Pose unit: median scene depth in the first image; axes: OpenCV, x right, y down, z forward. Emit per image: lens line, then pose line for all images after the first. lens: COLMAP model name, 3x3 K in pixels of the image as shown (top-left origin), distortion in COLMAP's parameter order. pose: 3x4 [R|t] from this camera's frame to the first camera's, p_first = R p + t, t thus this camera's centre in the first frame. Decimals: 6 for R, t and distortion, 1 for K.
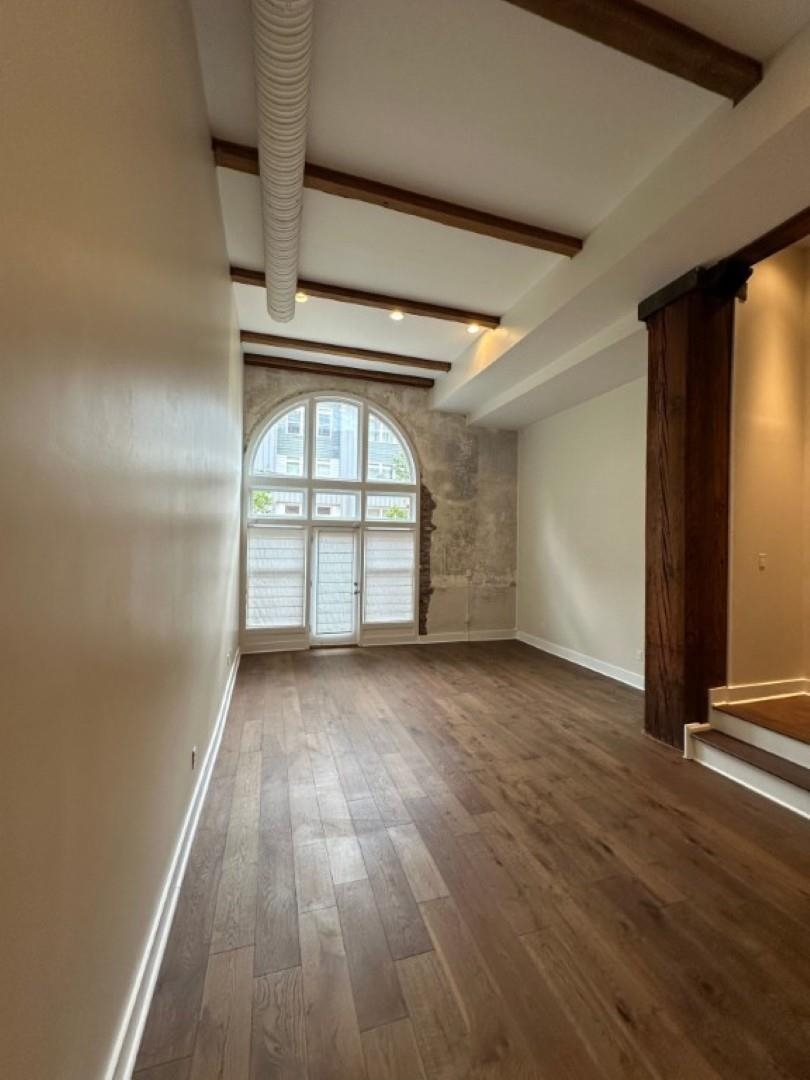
lens RADIAL K [[431.0, 0, 405.6], [0, 431.0, 537.3], [0, 0, 1]] dist [-0.001794, -0.000009]
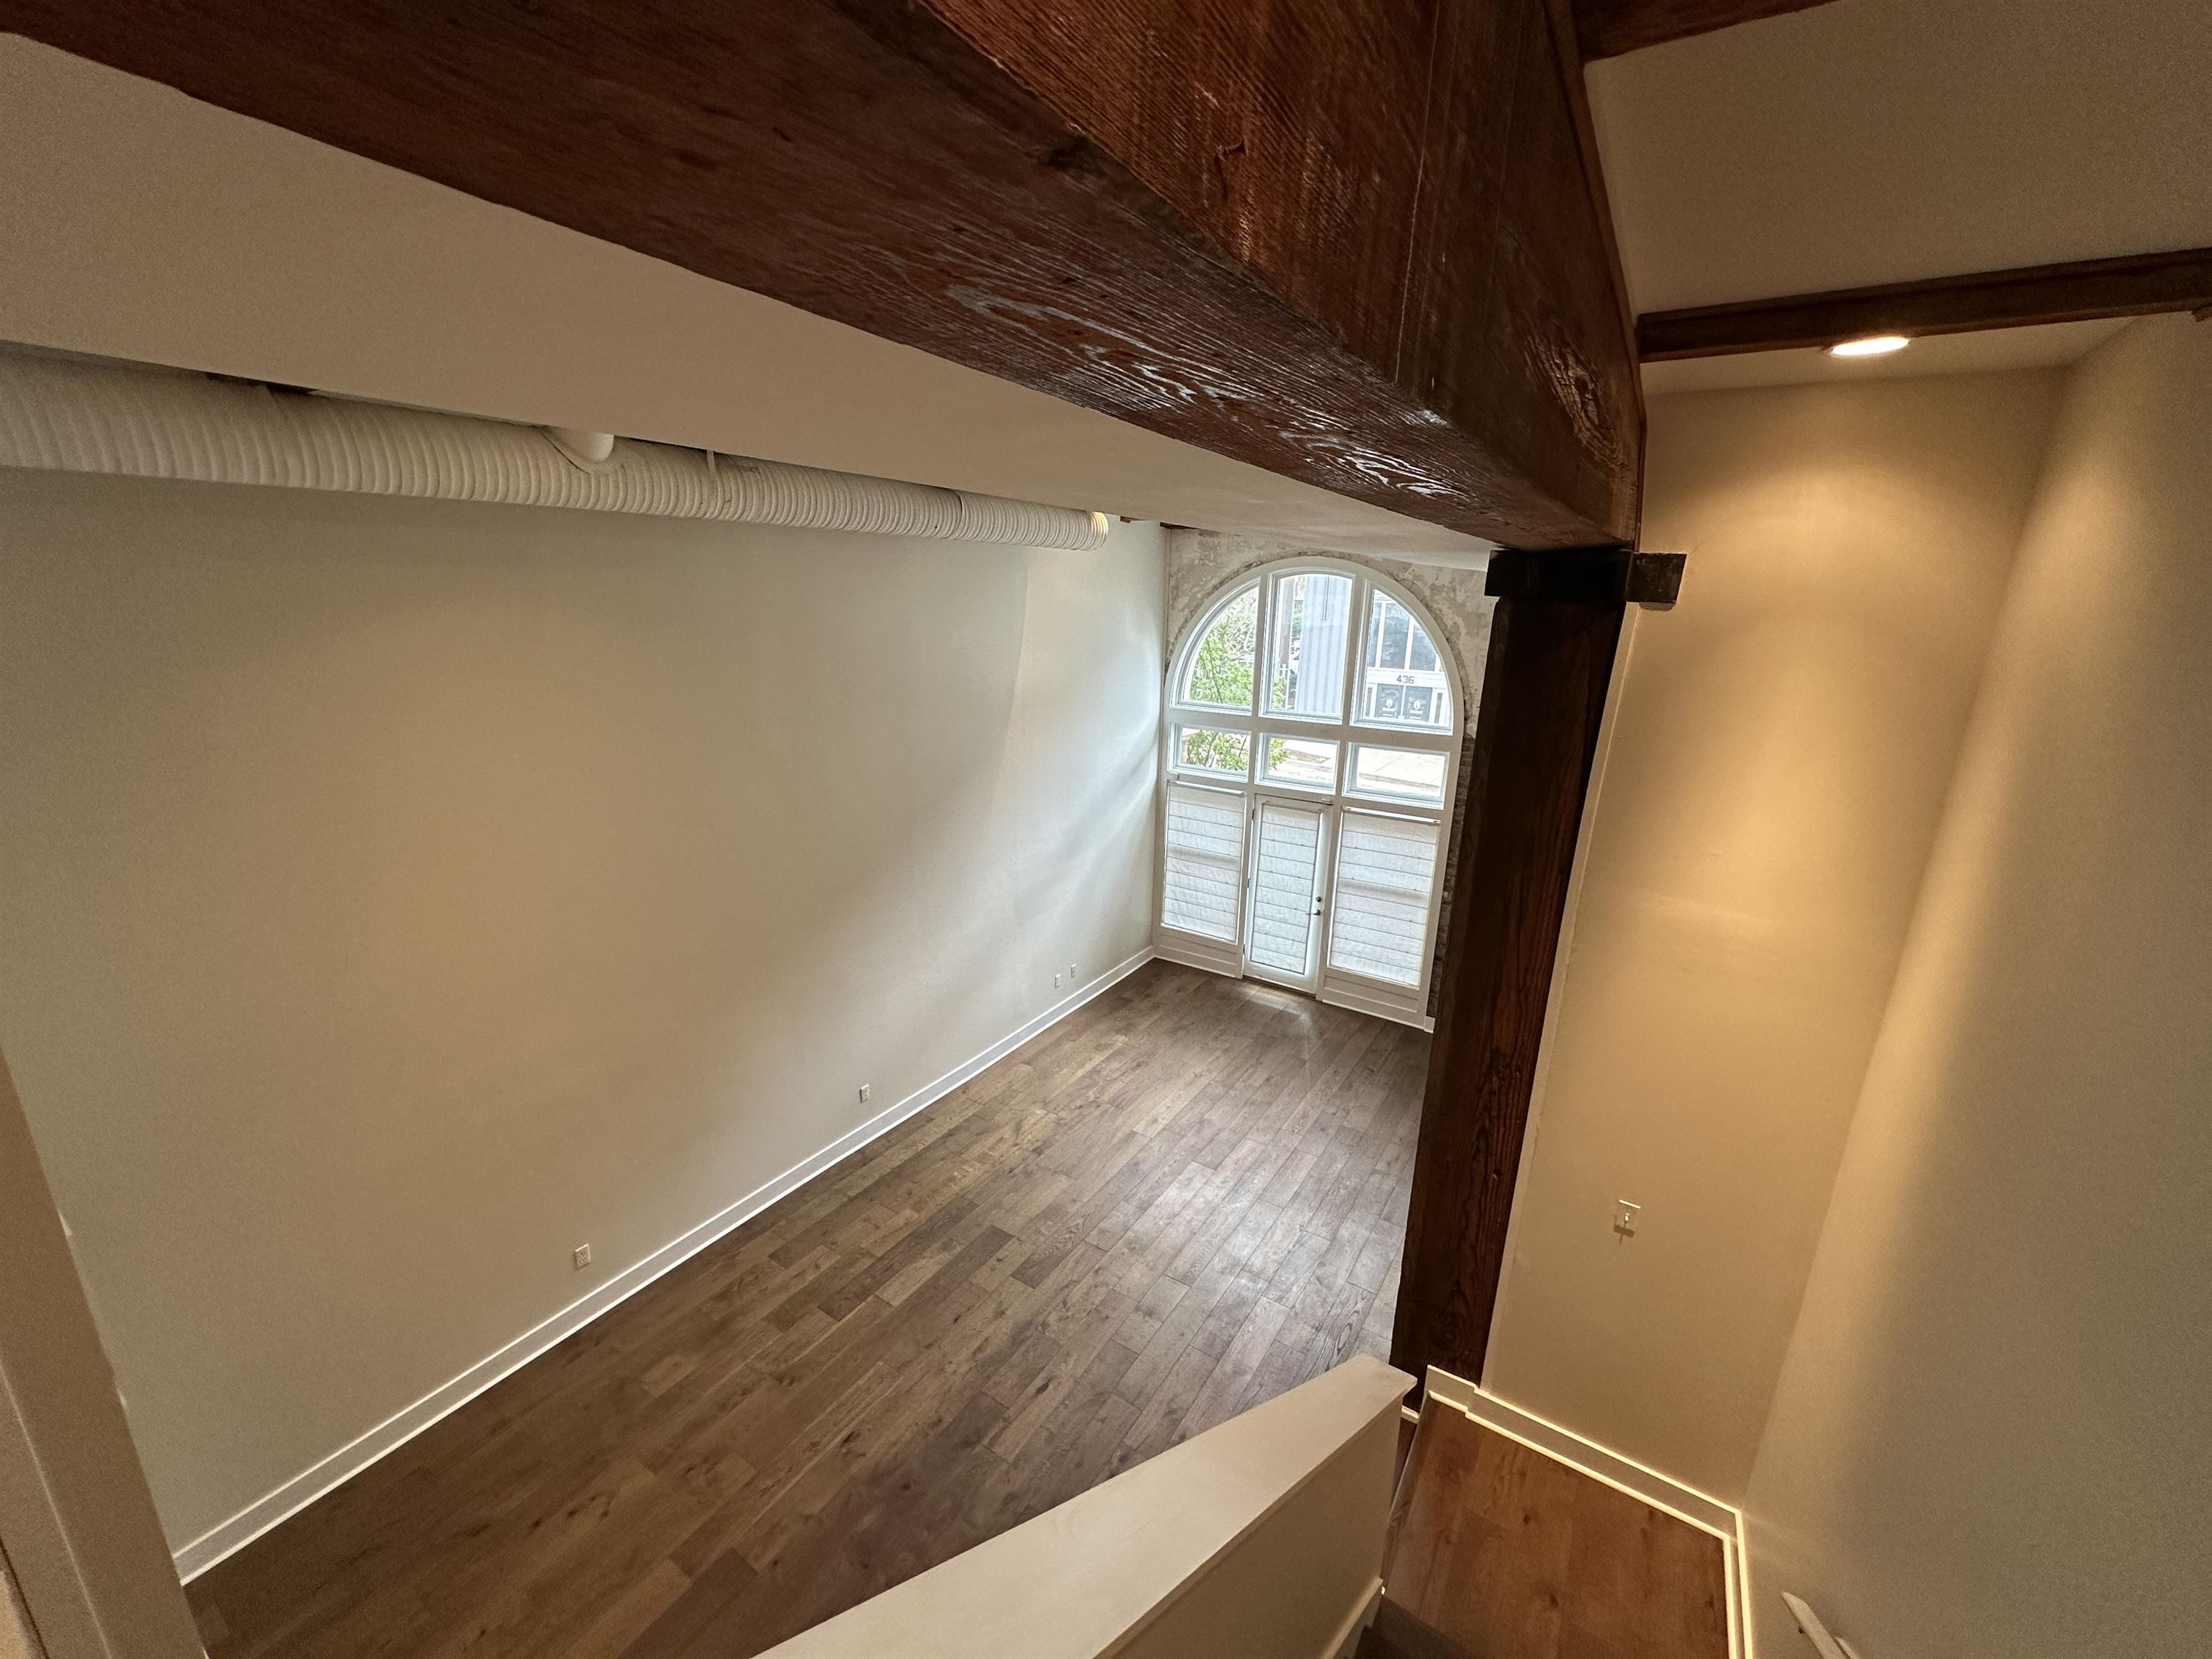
lens RADIAL K [[883.0, 0, 1101.8], [0, 883.0, 829.3], [0, 0, 1]] dist [-0.000750, 0.000105]
pose [[0.636978, 0.202465, -0.743819, 0.760149], [-0.005082, 0.965975, 0.258584, -0.389413], [0.770865, -0.160932, 0.616334, 0.075648]]
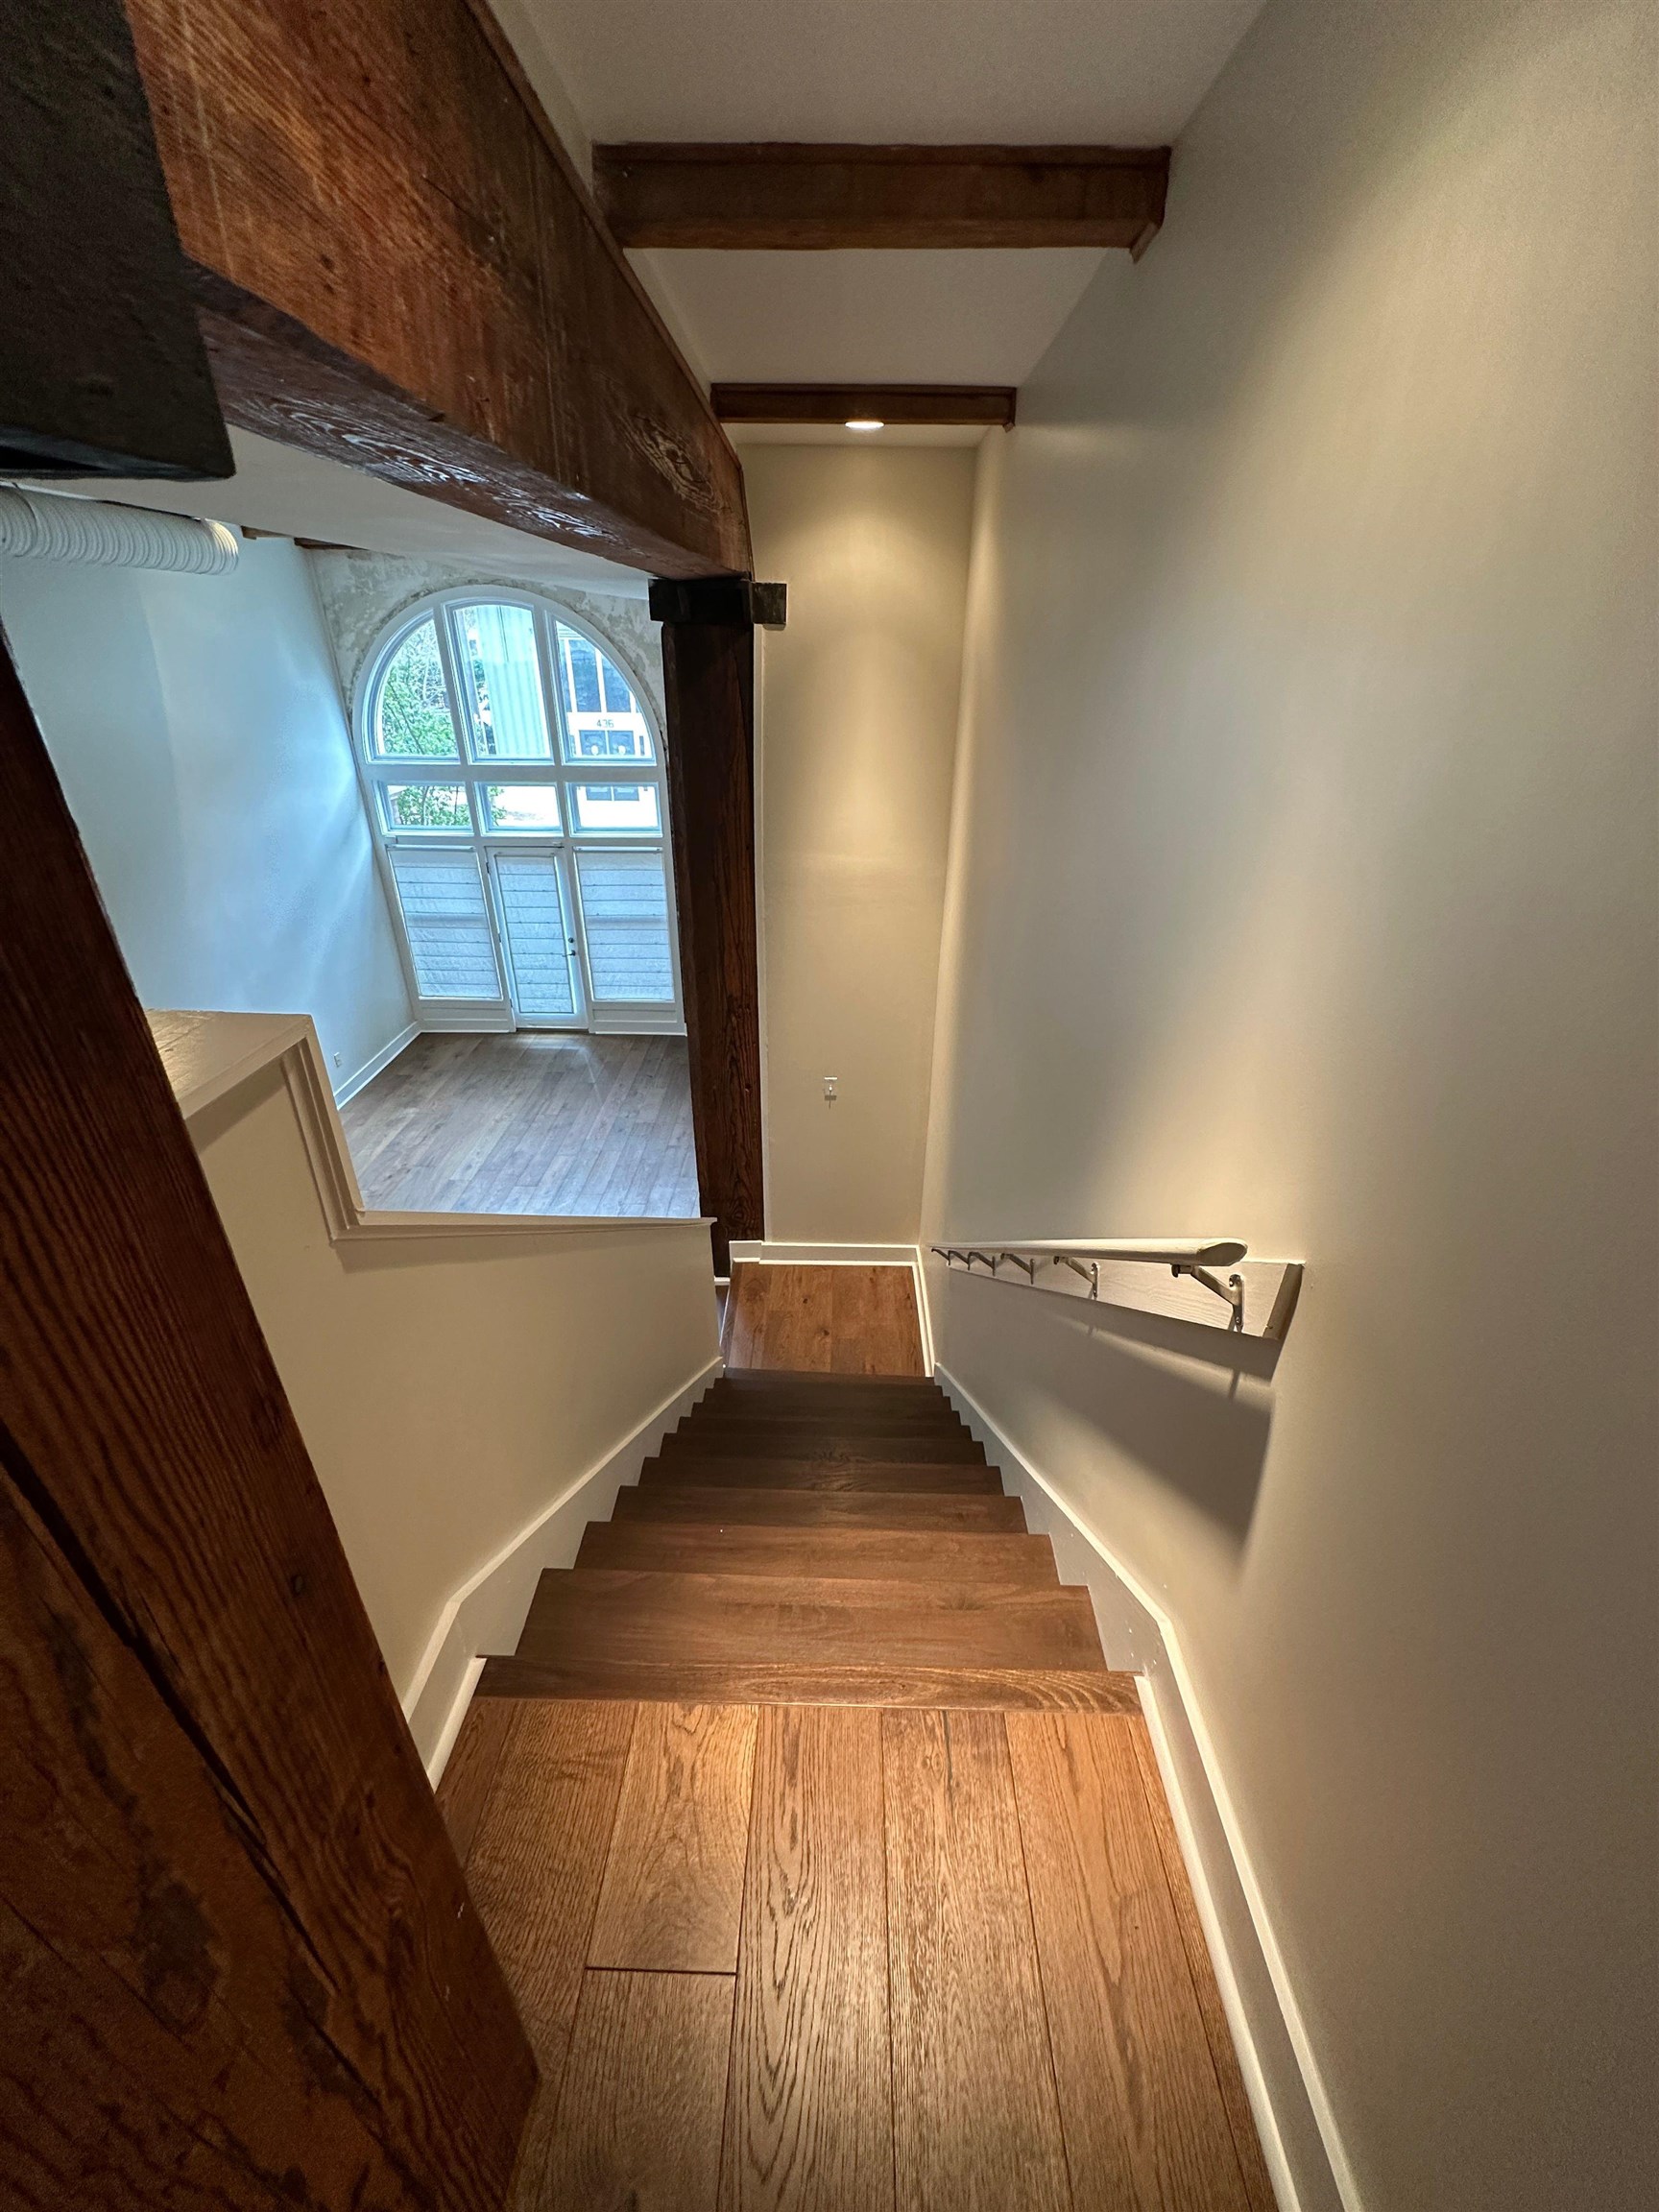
lens RADIAL K [[883.0, 0, 830.0], [0, 883.0, 1102.4], [0, 0, 1]] dist [-0.000750, 0.000105]
pose [[0.949137, 0.140426, -0.281815, 0.847152], [0.009930, 0.881242, 0.472560, -0.381300], [0.314707, -0.451323, 0.835025, -0.066710]]
